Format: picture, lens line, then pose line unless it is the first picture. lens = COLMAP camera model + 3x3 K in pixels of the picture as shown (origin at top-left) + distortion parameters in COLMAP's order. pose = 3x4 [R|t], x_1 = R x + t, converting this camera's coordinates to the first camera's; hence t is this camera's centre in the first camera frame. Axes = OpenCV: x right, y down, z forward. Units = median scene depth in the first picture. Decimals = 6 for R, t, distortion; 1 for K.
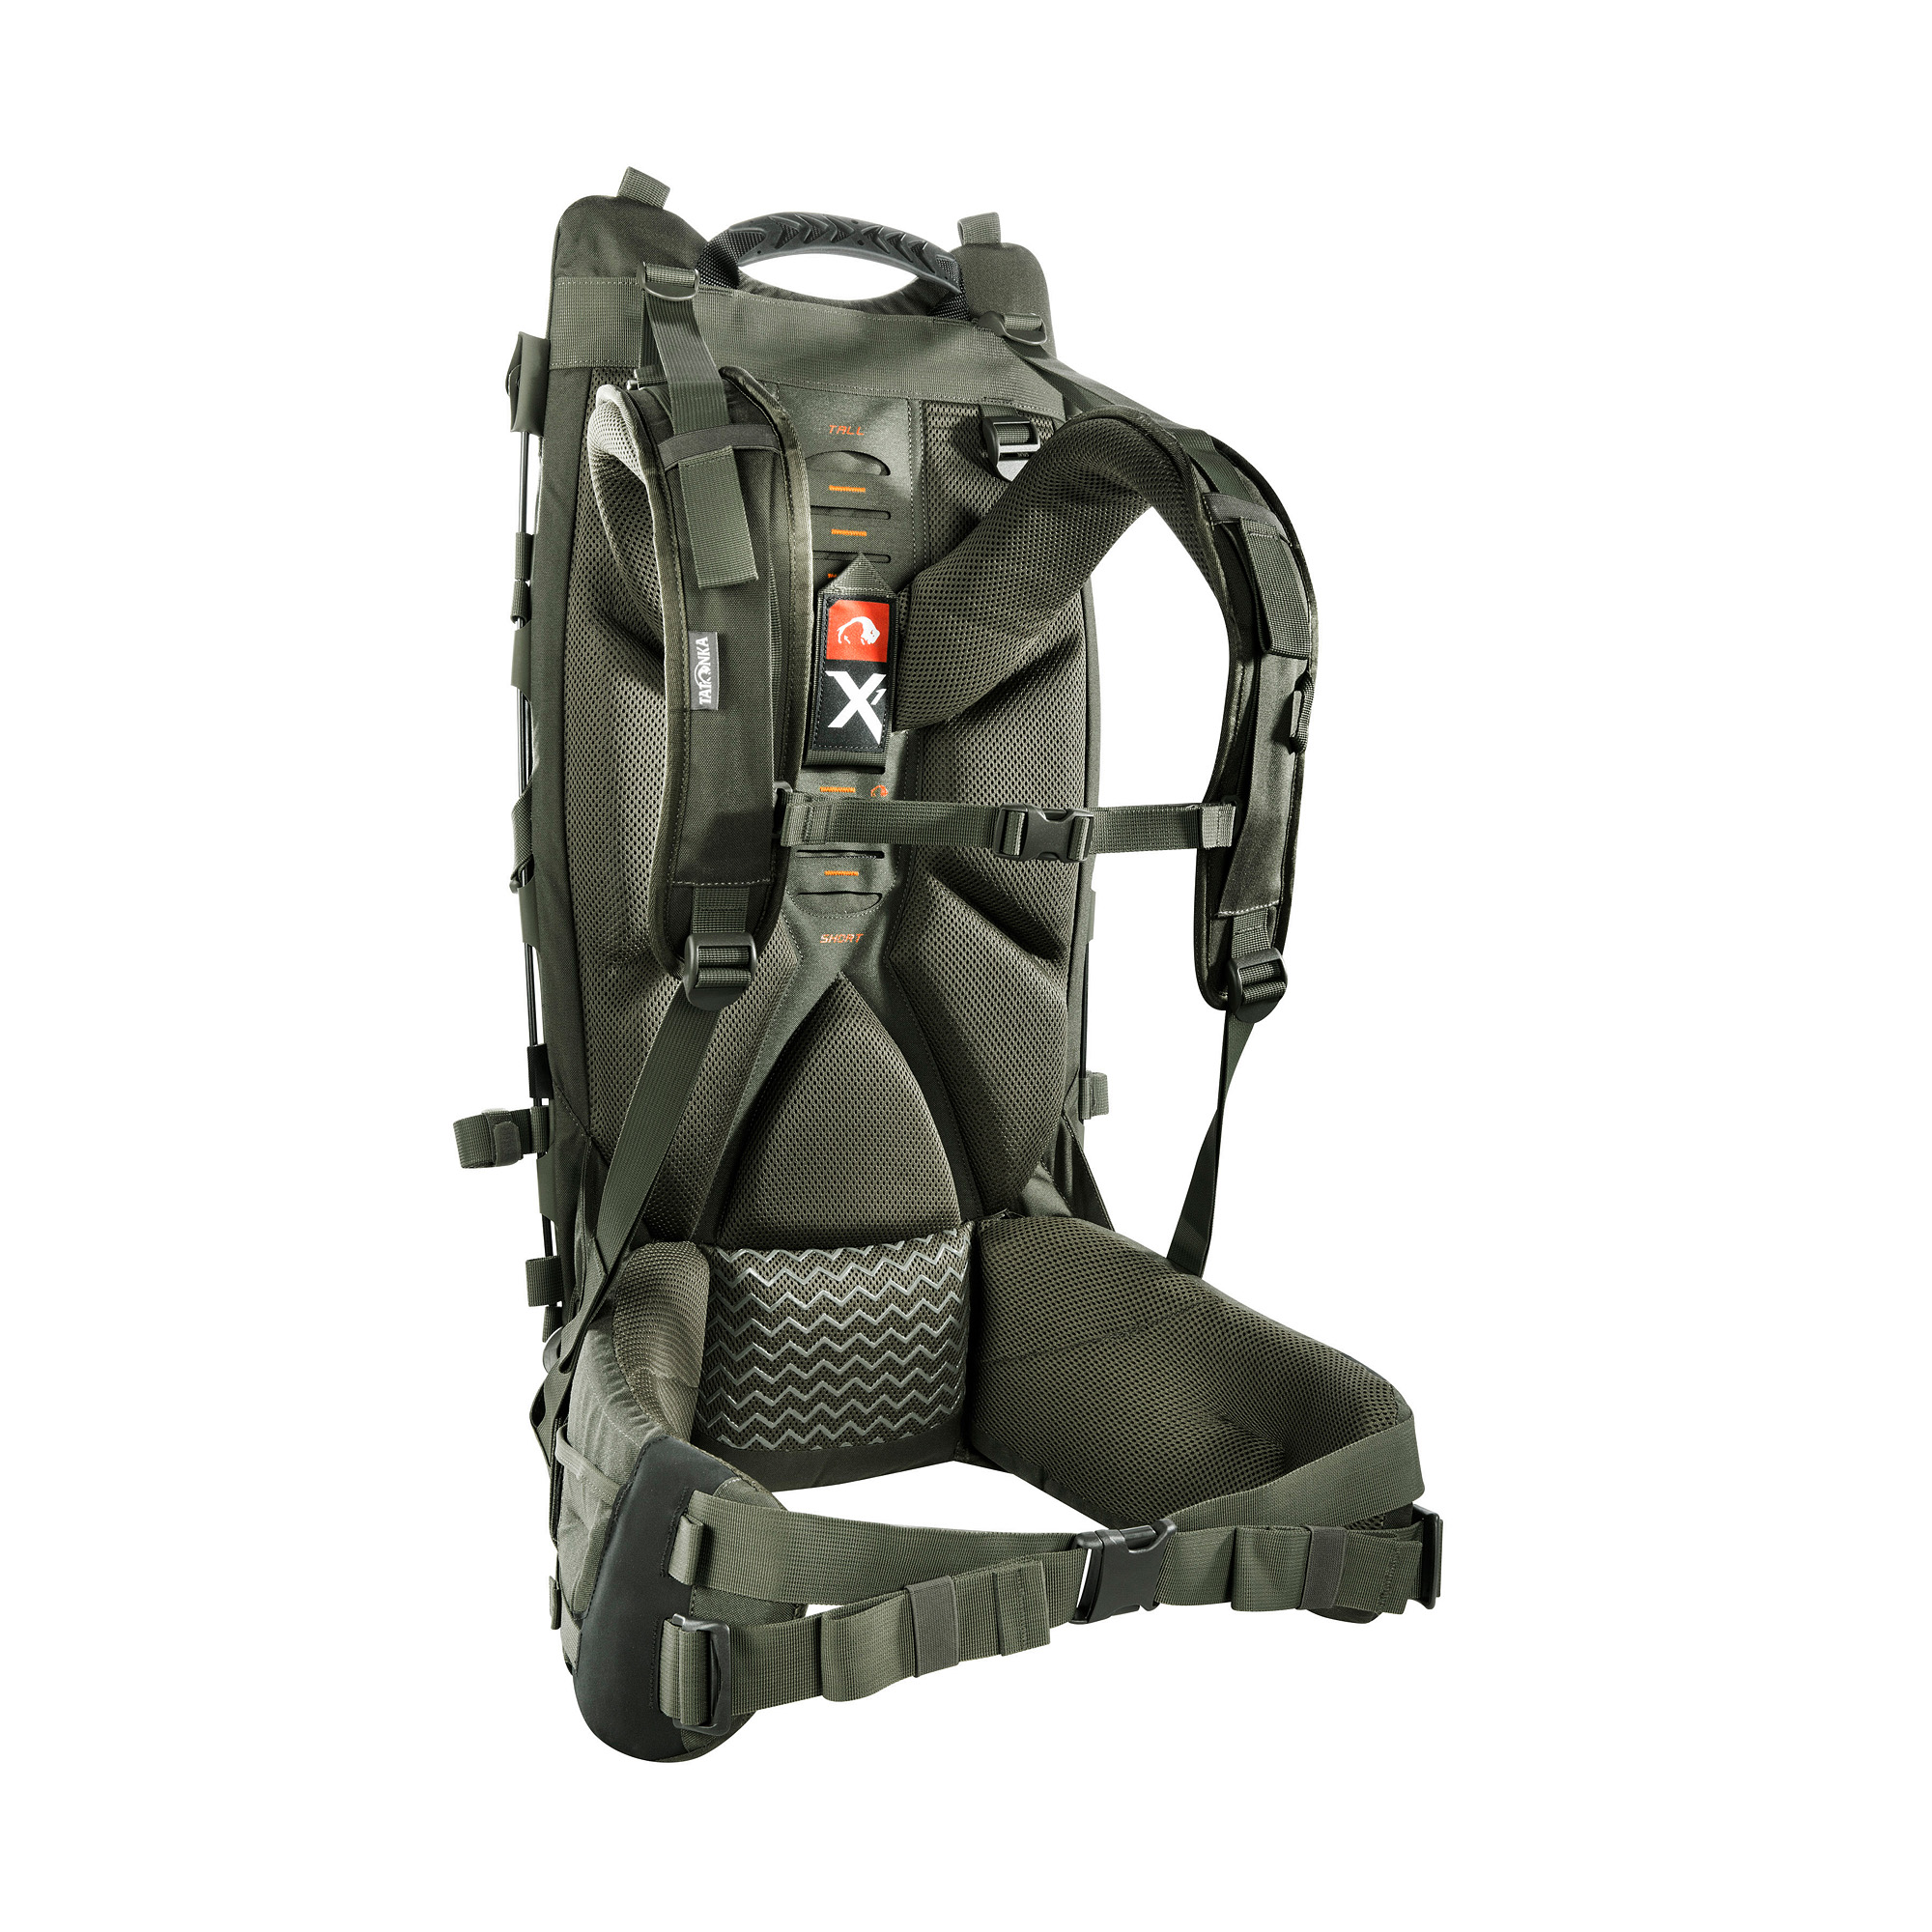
lens RADIAL K [[2953.0, 0, 966.0], [0, 2953.0, 966.0], [0, 0, 1]] dist [0.265463, -0.001973]
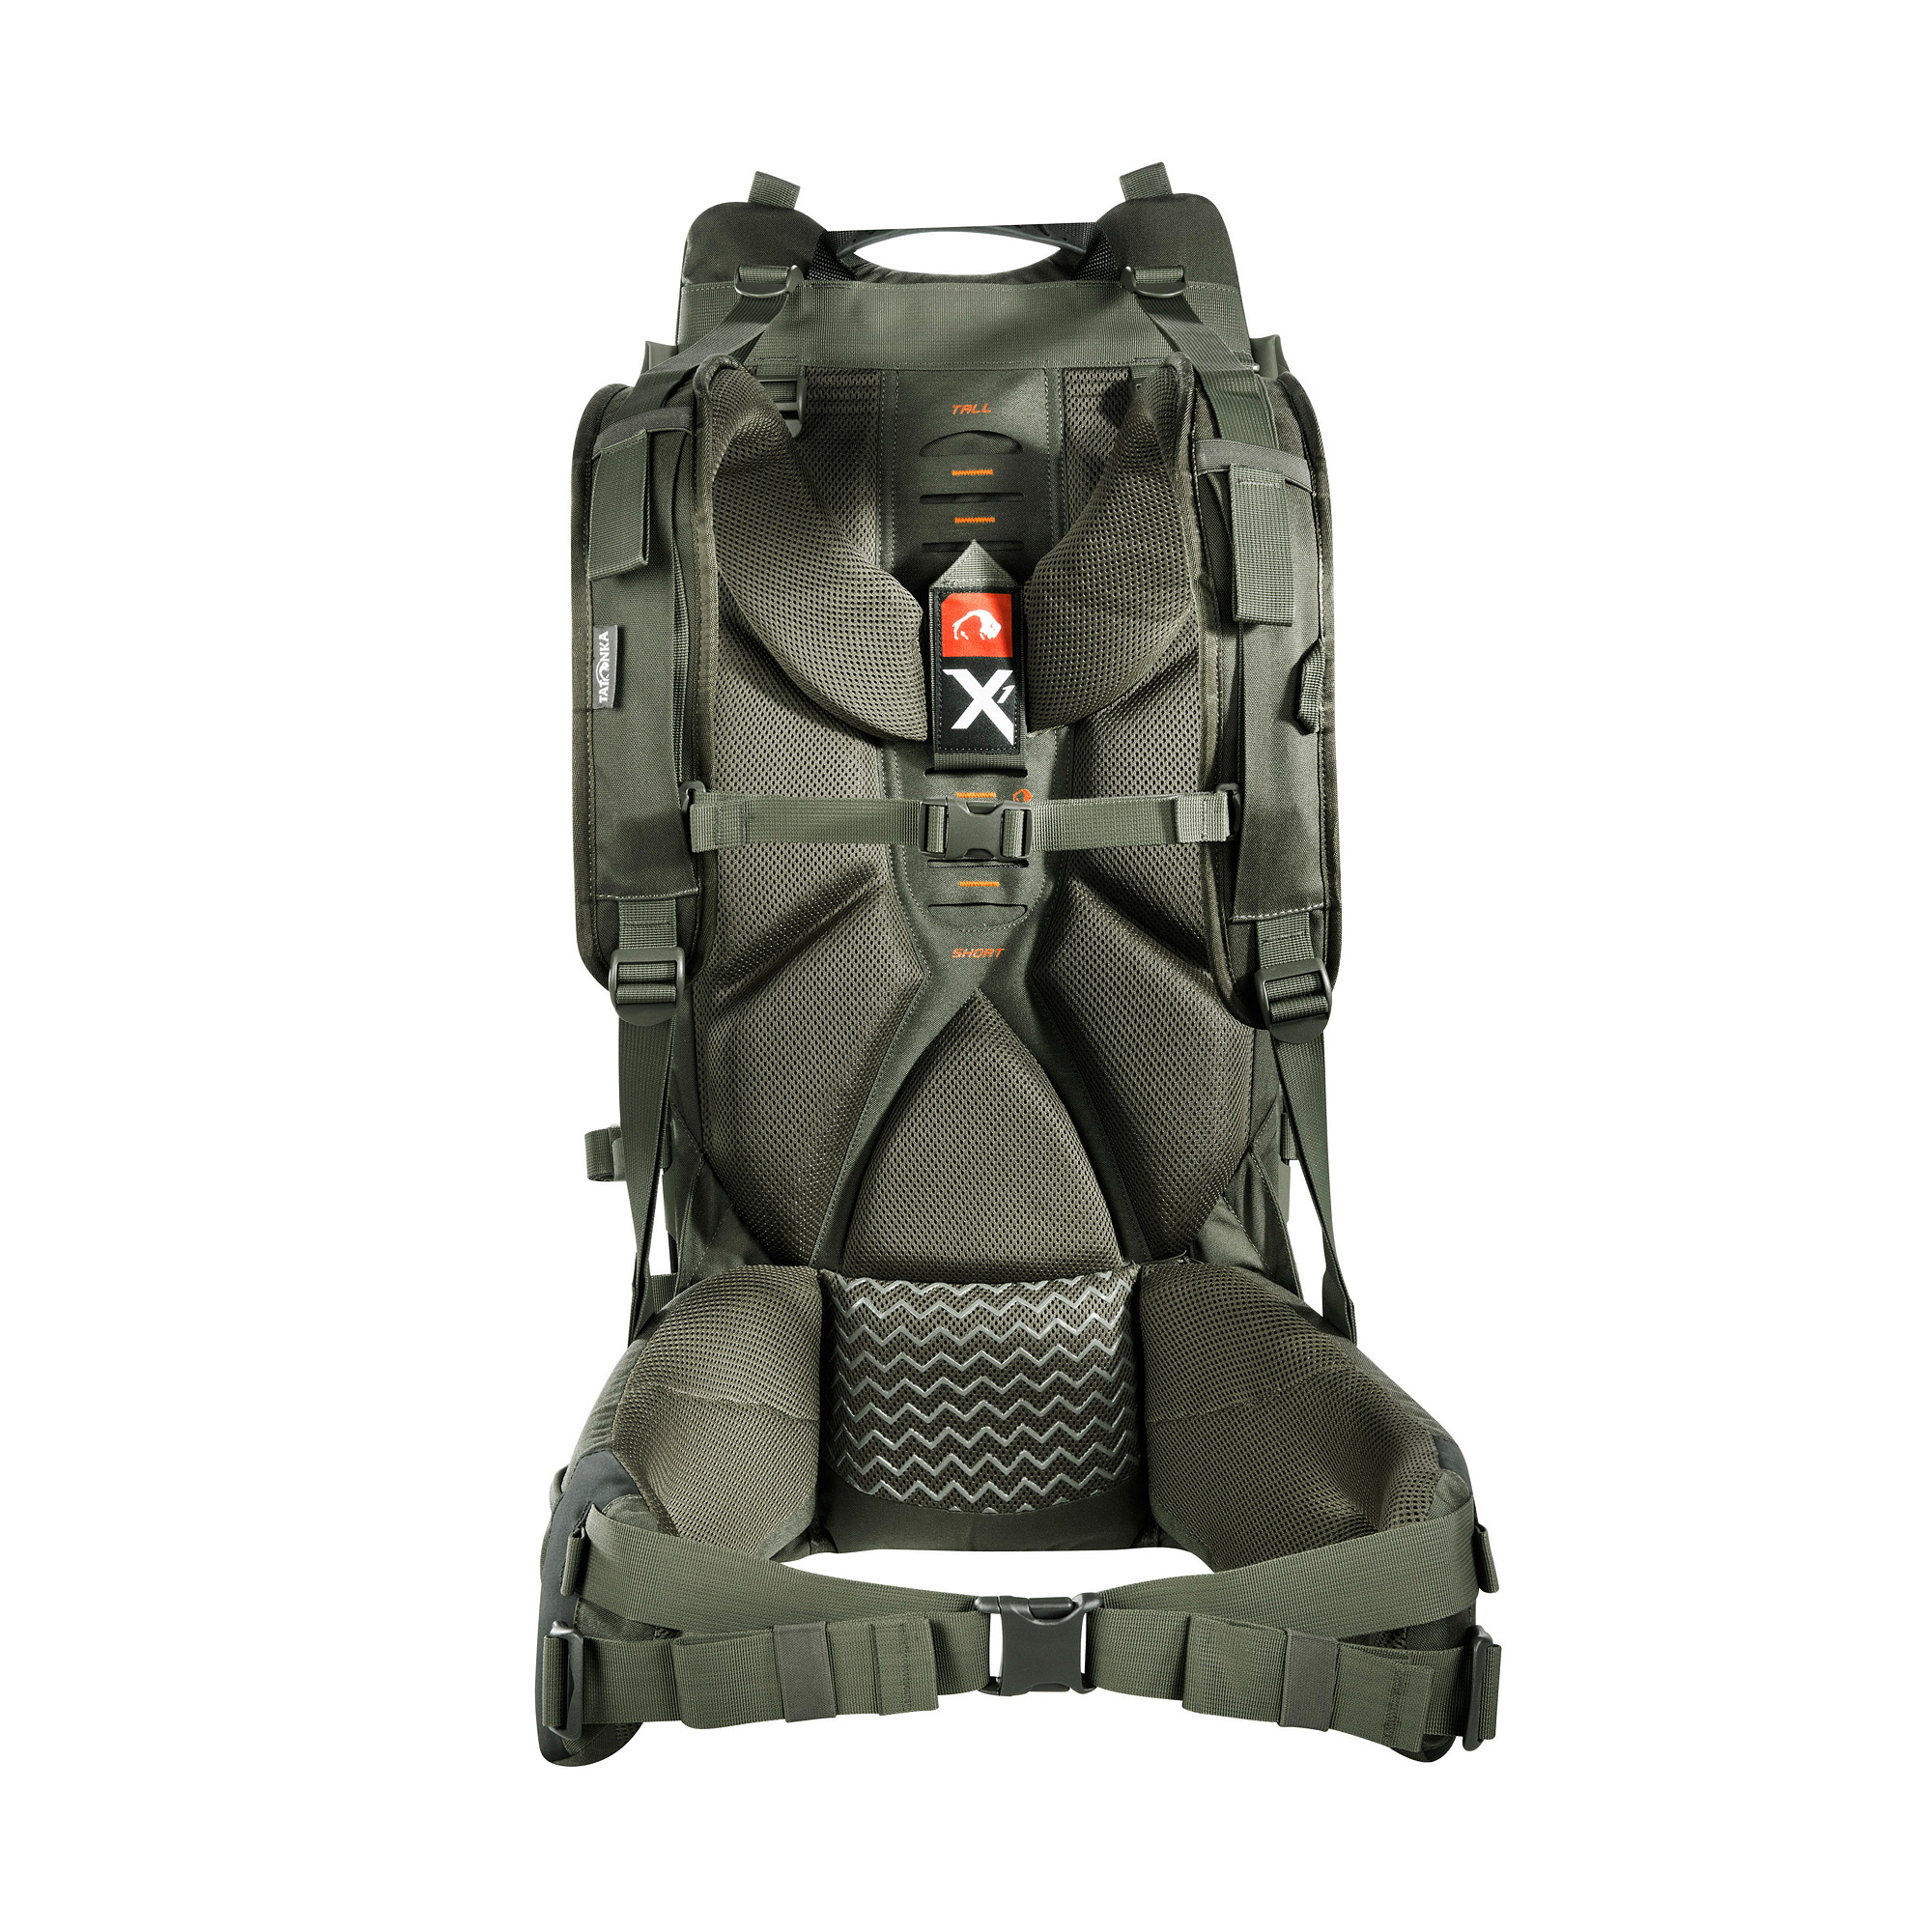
lens RADIAL K [[2953.0, 0, 966.0], [0, 2953.0, 966.0], [0, 0, 1]] dist [0.265463, -0.001973]
pose [[0.853060, -0.001672, -0.521810, 0.447888], [-0.012635, 0.999635, -0.023859, 0.017304], [0.521660, 0.026947, 0.852728, 0.199100]]
